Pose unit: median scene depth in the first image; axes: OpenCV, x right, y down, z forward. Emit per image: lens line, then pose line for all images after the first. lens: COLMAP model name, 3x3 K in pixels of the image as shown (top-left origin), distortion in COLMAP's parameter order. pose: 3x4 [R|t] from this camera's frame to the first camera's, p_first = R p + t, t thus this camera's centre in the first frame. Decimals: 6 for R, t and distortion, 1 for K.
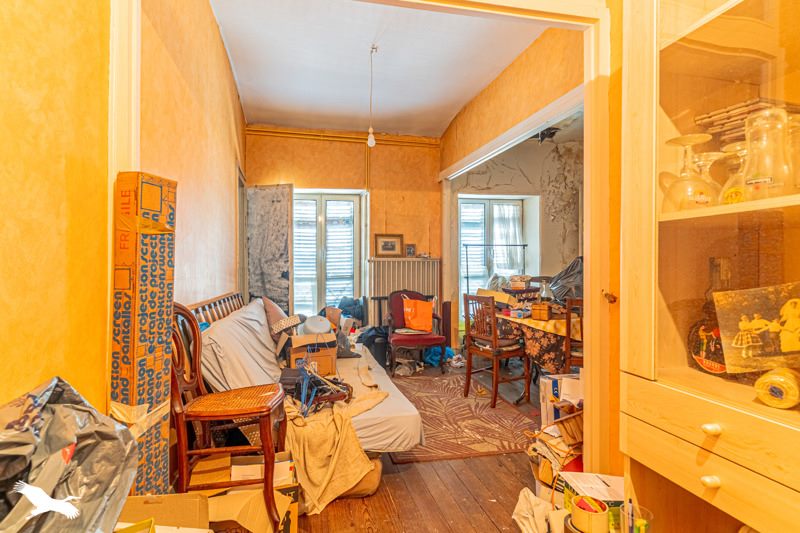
lens RADIAL K [[410.2, 0, 386.3], [0, 410.2, 259.9], [0, 0, 1]] dist [-0.003380, -0.000073]
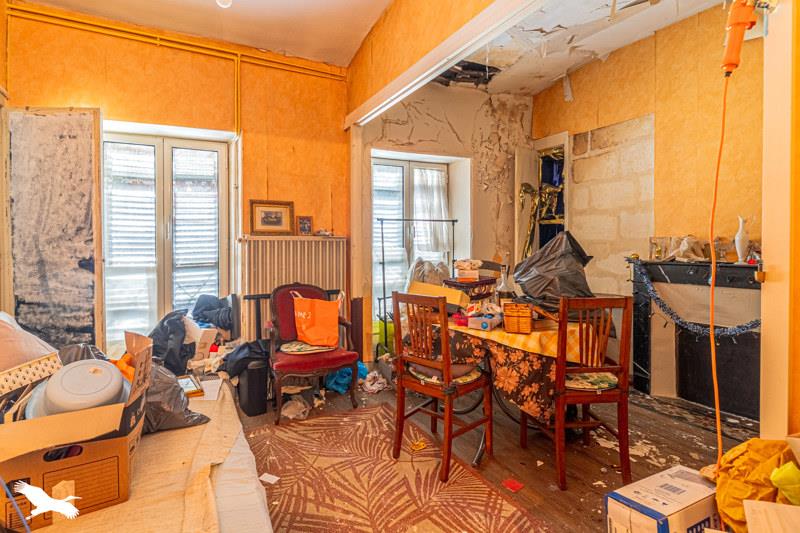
lens RADIAL K [[404.3, 0, 382.3], [0, 404.3, 246.8], [0, 0, 1]] dist [0.001388, 0.000371]
pose [[0.969542, -0.004159, 0.244889, 0.018885], [0.002071, 0.999959, 0.008783, 0.007468], [-0.244916, -0.008009, 0.969511, 0.315078]]
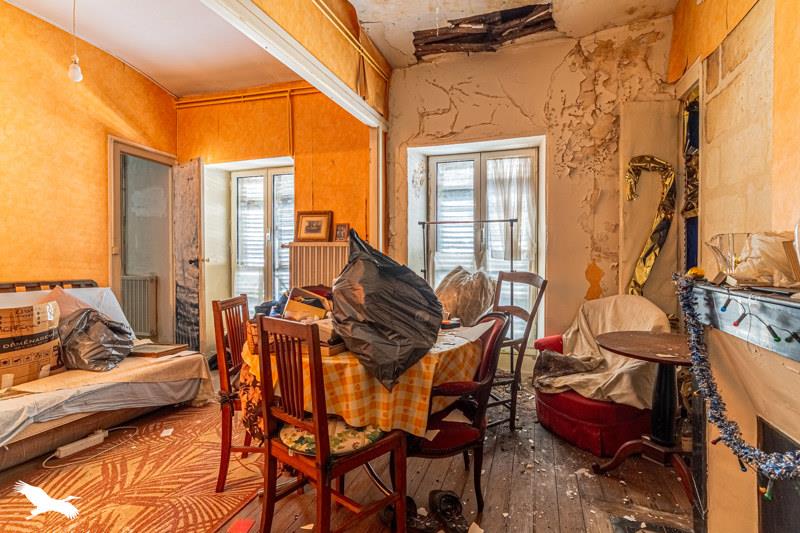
lens RADIAL K [[404.3, 0, 424.4], [0, 404.3, 257.3], [0, 0, 1]] dist [0.001388, 0.000371]
pose [[0.873400, 0.007832, -0.486941, 0.559129], [-0.002024, 0.999920, 0.012453, 0.012982], [0.487000, -0.009890, 0.873346, 0.450517]]
